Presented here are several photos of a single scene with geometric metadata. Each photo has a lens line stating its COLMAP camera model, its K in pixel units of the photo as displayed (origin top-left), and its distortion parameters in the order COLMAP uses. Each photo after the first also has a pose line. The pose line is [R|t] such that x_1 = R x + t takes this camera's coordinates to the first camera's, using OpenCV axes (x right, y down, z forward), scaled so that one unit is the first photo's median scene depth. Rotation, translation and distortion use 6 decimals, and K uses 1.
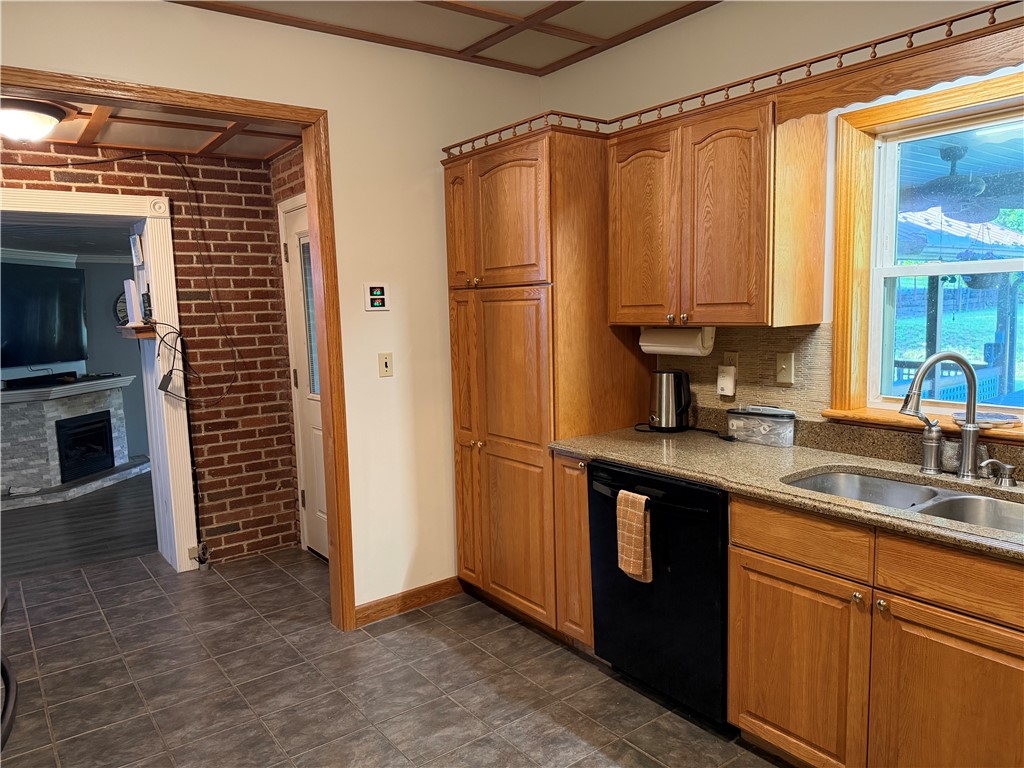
lens RADIAL K [[724.3, 0, 506.1], [0, 724.3, 387.7], [0, 0, 1]] dist [0.036118, -0.012822]
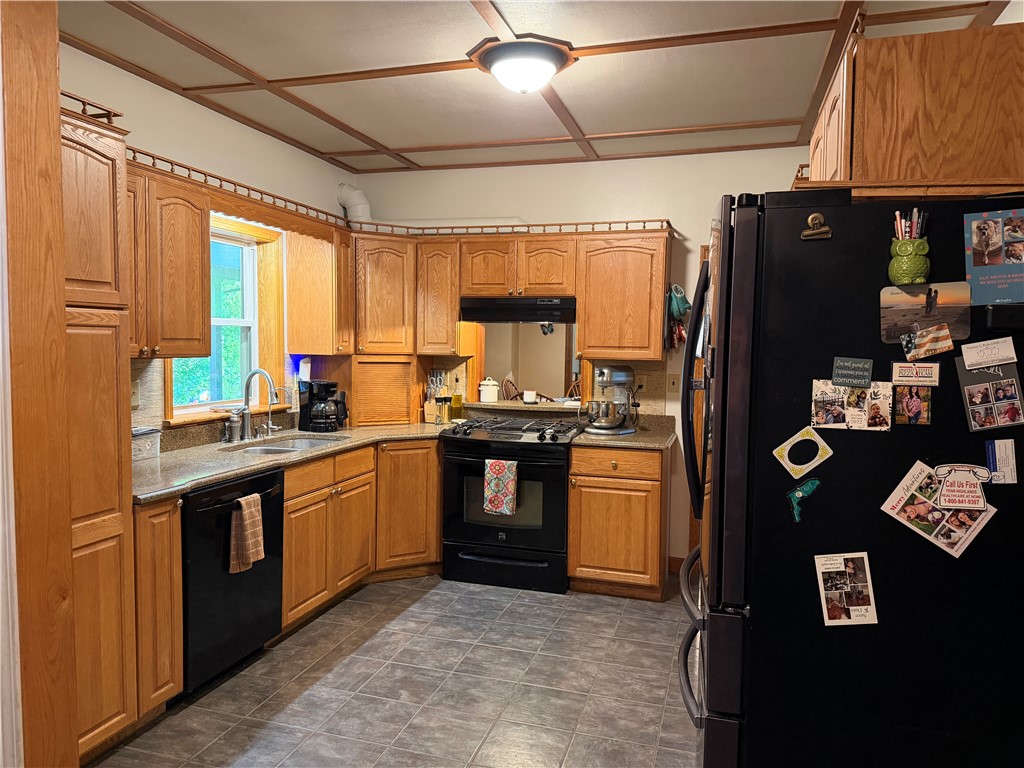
lens RADIAL K [[724.3, 0, 509.2], [0, 724.3, 383.6], [0, 0, 1]] dist [0.036118, -0.012822]
pose [[-0.591968, -0.025603, 0.805555, -1.008066], [0.098008, 0.989791, 0.103480, -0.114381], [-0.799980, 0.140208, -0.583415, 1.289339]]
